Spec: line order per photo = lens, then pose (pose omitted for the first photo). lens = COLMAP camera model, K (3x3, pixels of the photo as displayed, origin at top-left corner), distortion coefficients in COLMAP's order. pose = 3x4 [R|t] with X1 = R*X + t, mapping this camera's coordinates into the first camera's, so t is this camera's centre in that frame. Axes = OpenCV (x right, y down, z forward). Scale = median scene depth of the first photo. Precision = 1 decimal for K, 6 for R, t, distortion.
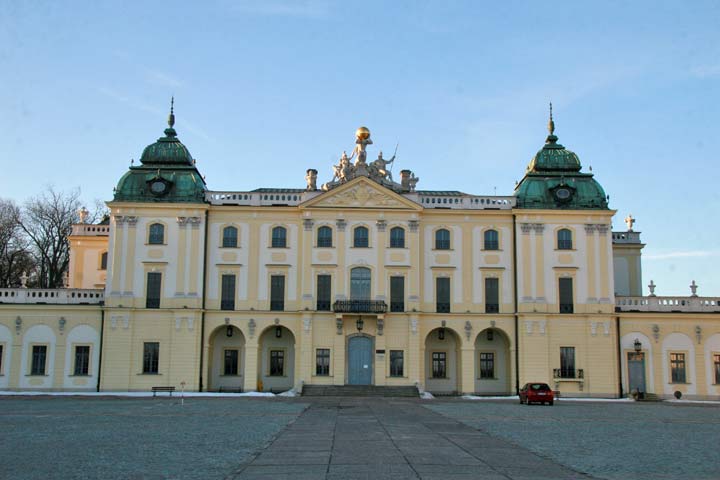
lens RADIAL K [[875.1, 0, 360.0], [0, 875.1, 240.0], [0, 0, 1]] dist [0.091569, 0.011266]
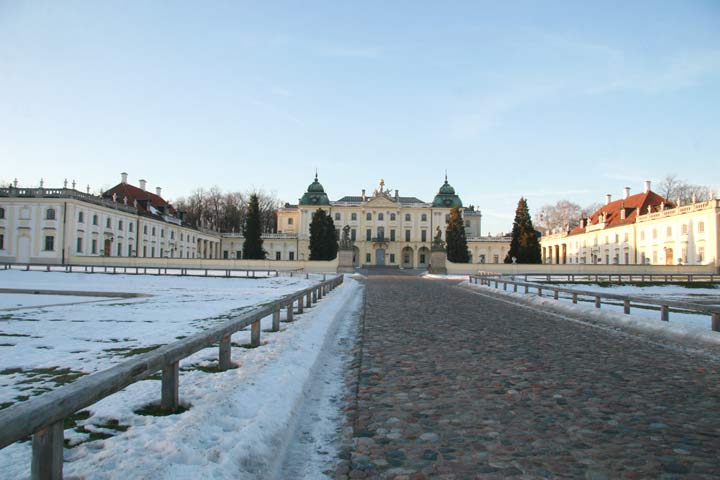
lens RADIAL K [[494.0, 0, 360.0], [0, 494.0, 240.0], [0, 0, 1]] dist [0.155027, 0.149943]
pose [[0.999532, 0.001440, -0.030562, -0.018777], [0.001866, 0.994165, 0.107855, -0.108299], [0.030539, -0.107862, 0.993697, -0.713508]]
